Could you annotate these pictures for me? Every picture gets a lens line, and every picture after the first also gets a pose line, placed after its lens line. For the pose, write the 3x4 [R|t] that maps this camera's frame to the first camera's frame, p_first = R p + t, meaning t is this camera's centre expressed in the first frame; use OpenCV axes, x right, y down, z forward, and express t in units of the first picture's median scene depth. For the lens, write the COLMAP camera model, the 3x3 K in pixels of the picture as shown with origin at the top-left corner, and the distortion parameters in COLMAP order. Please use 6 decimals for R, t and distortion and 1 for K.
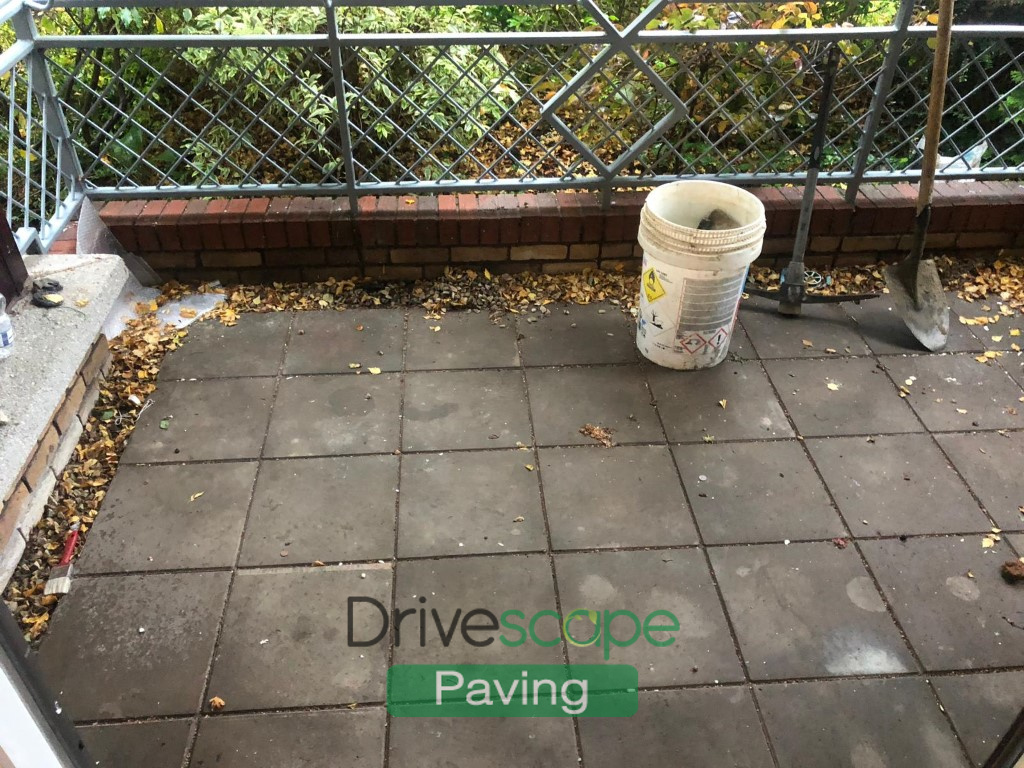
lens RADIAL K [[858.6, 0, 512.0], [0, 858.6, 384.0], [0, 0, 1]] dist [0.051416, -0.060011]
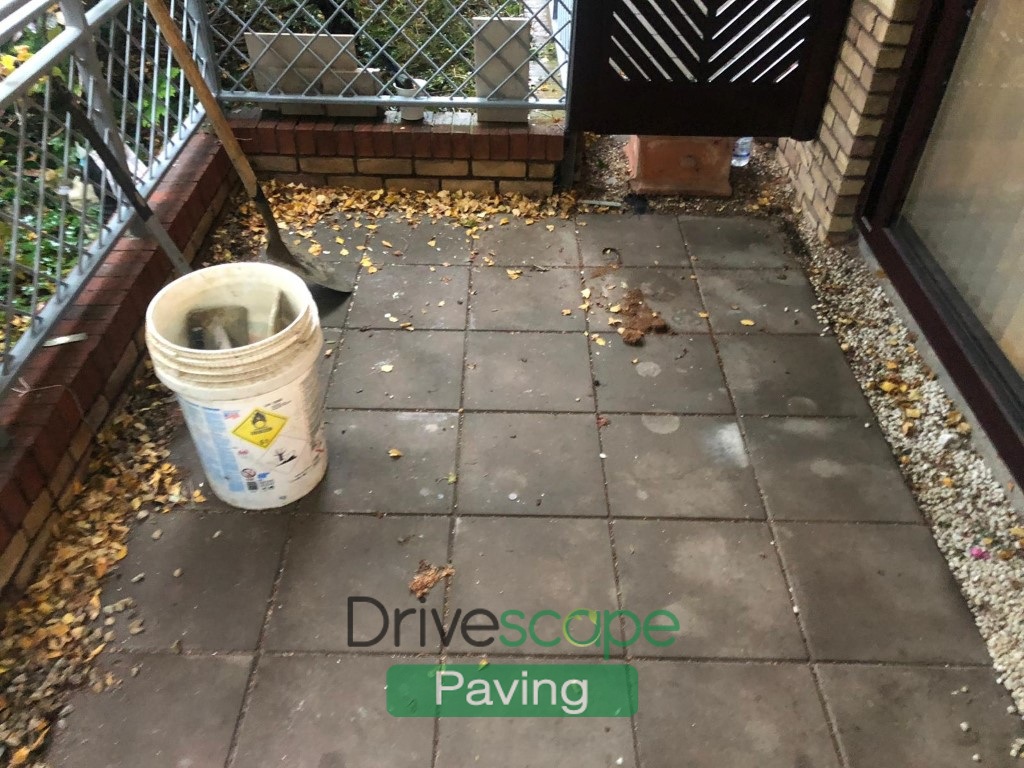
lens RADIAL K [[828.6, 0, 508.4], [0, 828.6, 398.5], [0, 0, 1]] dist [0.108082, -0.170399]
pose [[0.083883, -0.662572, 0.744286, -0.354325], [0.595790, 0.632057, 0.495517, -0.381792], [-0.798747, 0.401873, 0.447773, 0.532859]]
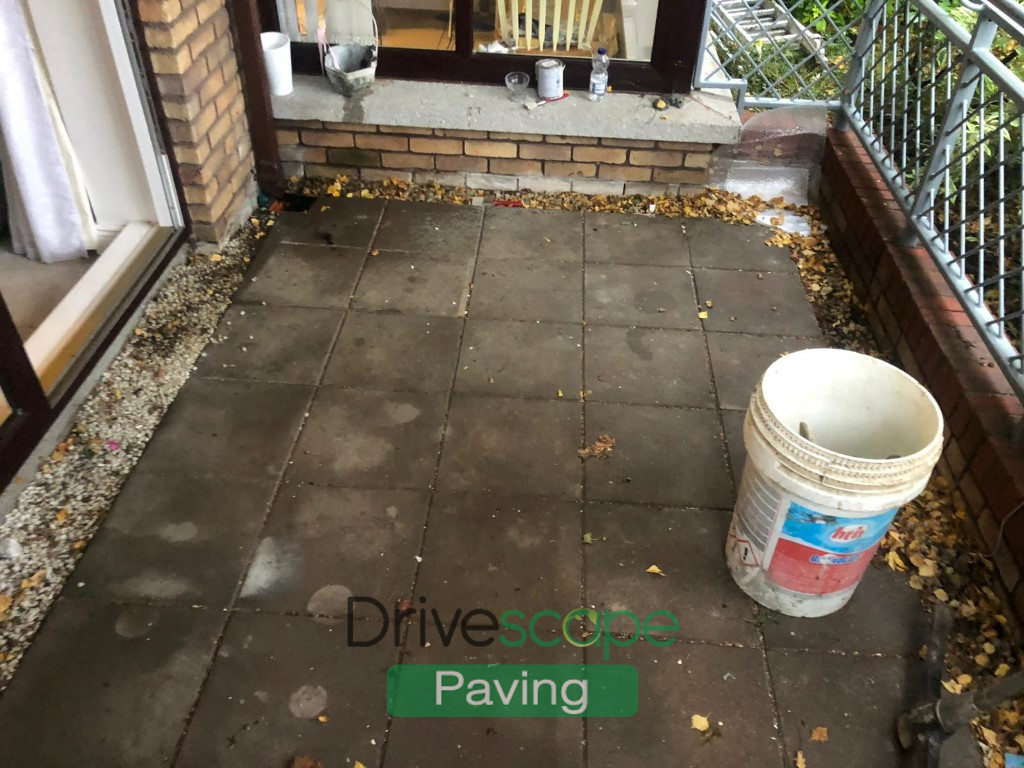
lens RADIAL K [[858.6, 0, 512.0], [0, 858.6, 384.0], [0, 0, 1]] dist [0.051416, -0.060011]
pose [[-0.144569, 0.616519, -0.773954, 0.796504], [-0.622940, 0.551006, 0.555283, -0.440269], [0.768795, 0.562403, 0.304396, 0.602088]]
